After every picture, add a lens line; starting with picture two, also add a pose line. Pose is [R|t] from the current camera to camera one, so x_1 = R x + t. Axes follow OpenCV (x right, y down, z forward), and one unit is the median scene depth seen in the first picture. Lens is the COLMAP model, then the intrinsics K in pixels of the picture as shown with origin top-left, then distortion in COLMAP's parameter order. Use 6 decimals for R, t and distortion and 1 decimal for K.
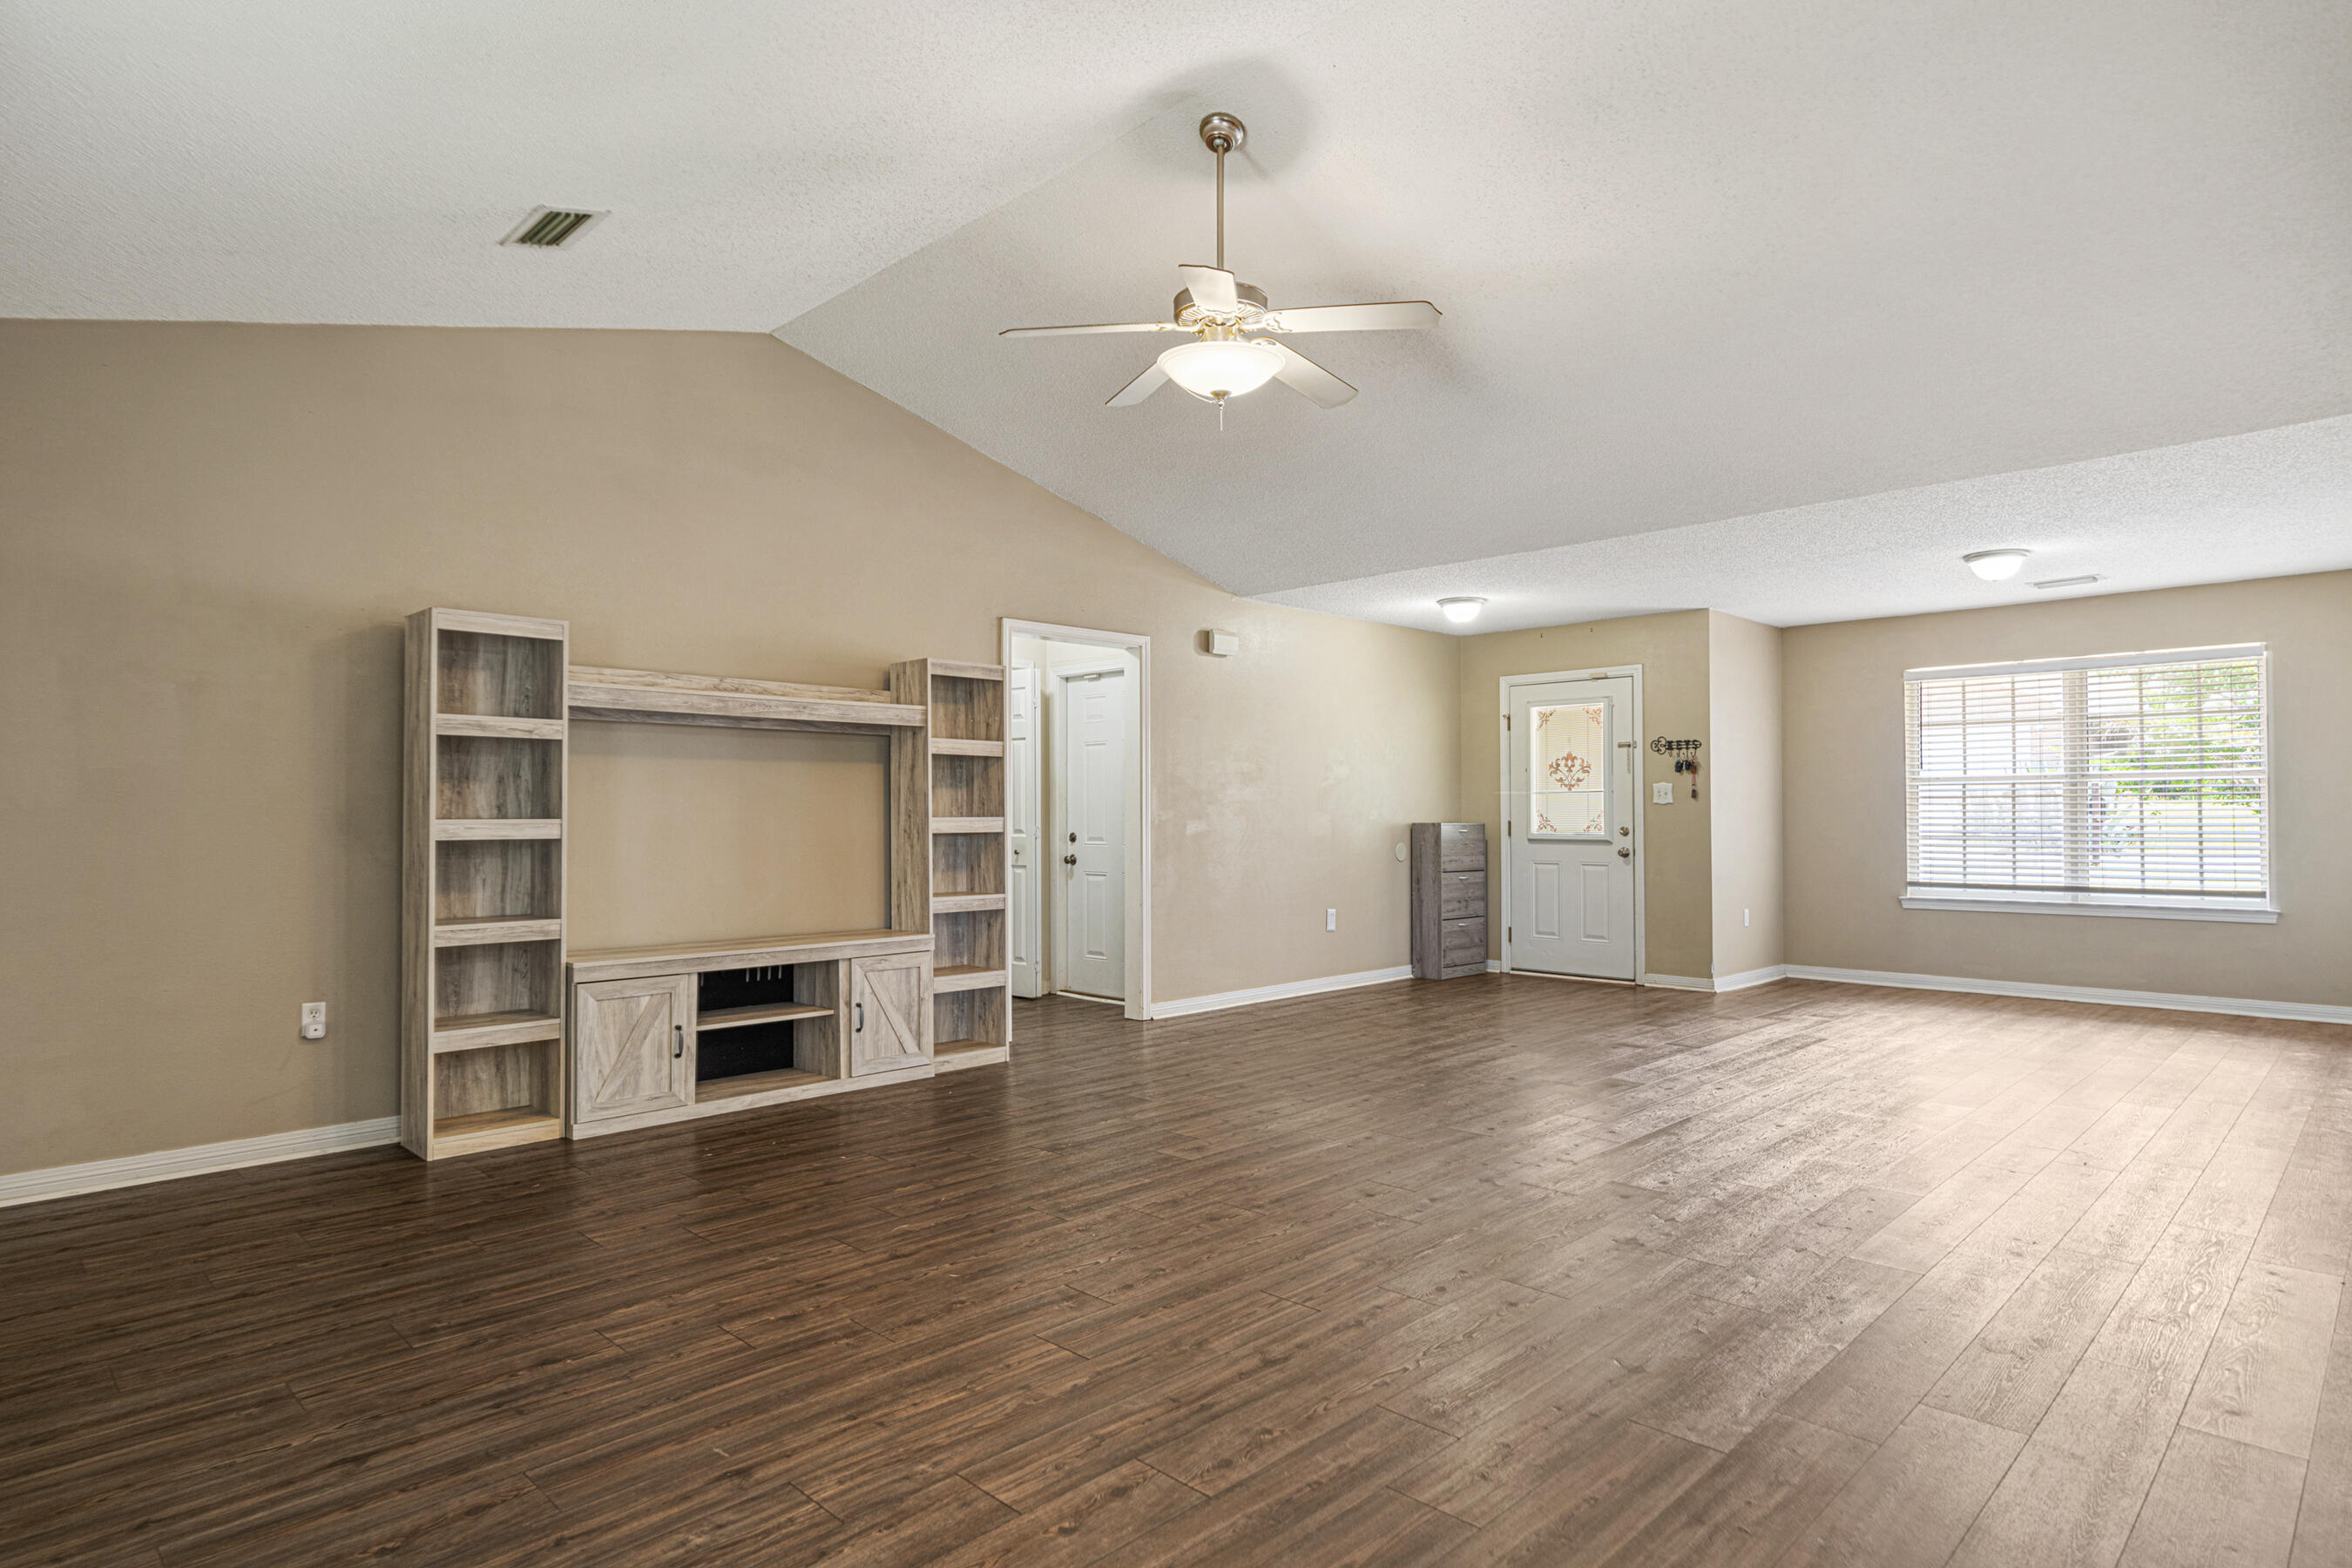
lens RADIAL K [[1272.8, 0, 1162.4], [0, 1272.8, 794.0], [0, 0, 1]] dist [-0.004145, -0.000009]
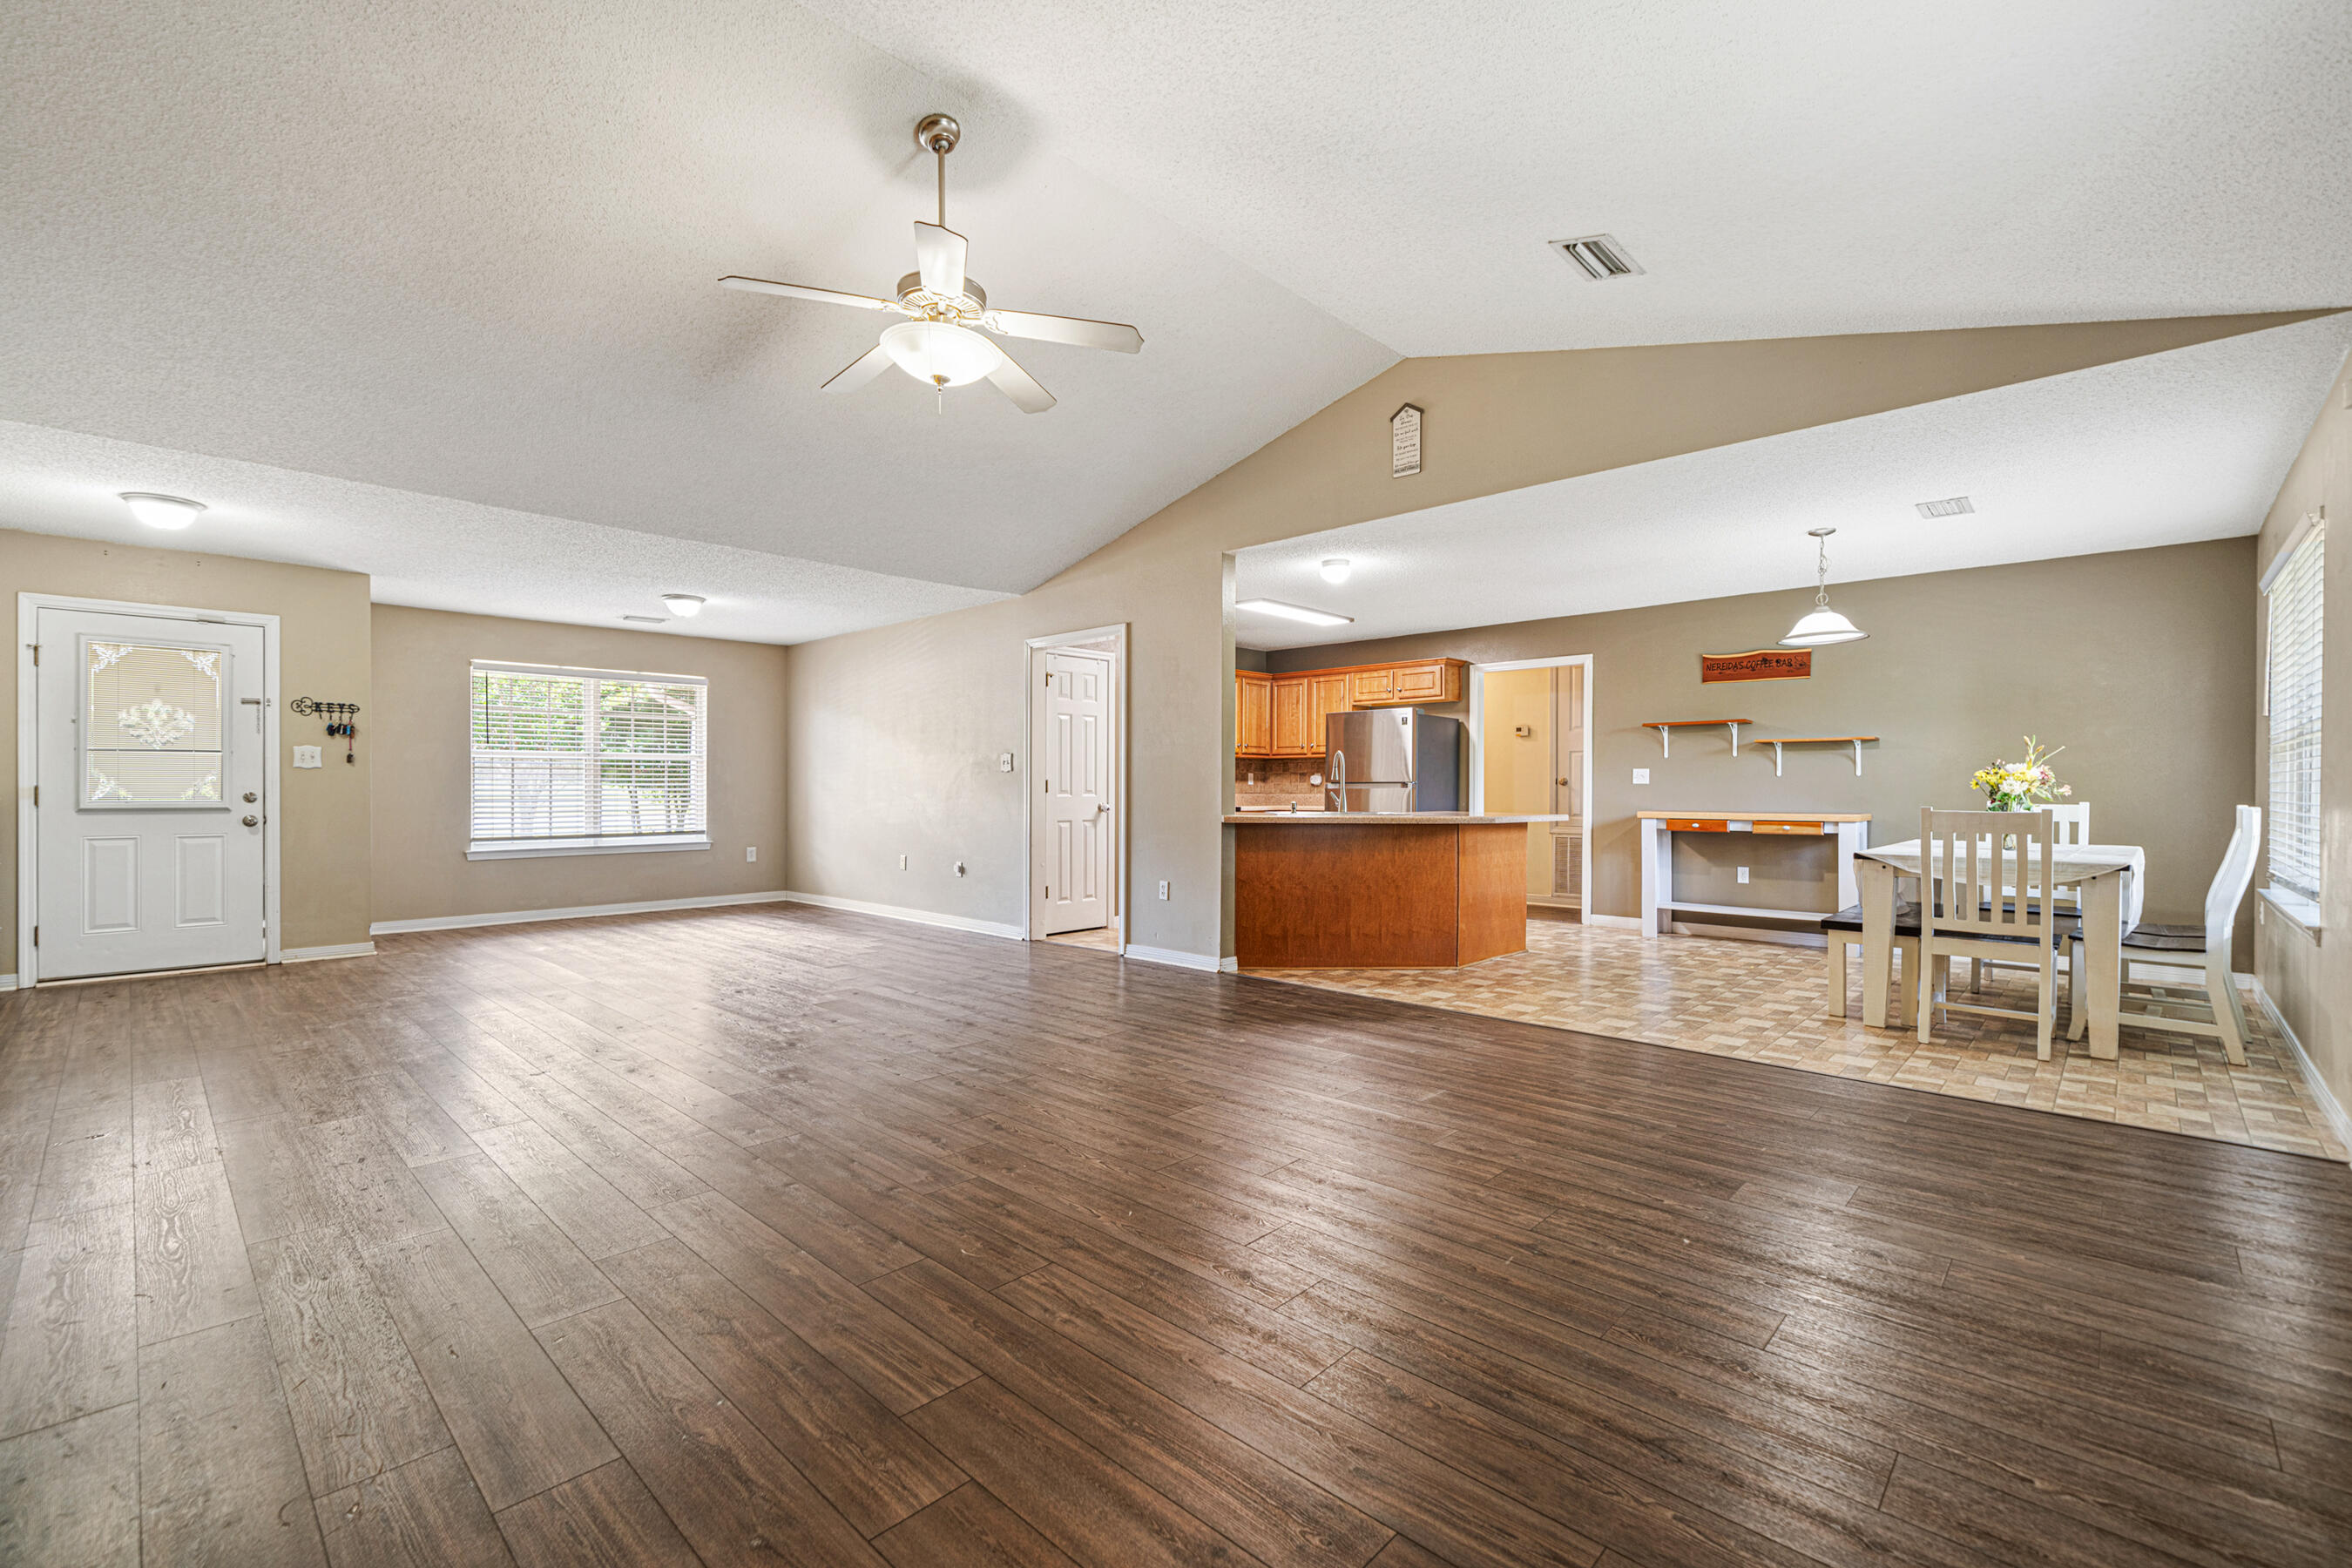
lens RADIAL K [[1004.9, 0, 1164.2], [0, 1004.9, 793.3], [0, 0, 1]] dist [-0.002455, -0.000184]
pose [[-0.022192, -0.003357, 0.999748, -0.391852], [-0.017394, 0.999844, 0.002971, 0.014017], [-0.999602, -0.017324, -0.022246, 0.399411]]
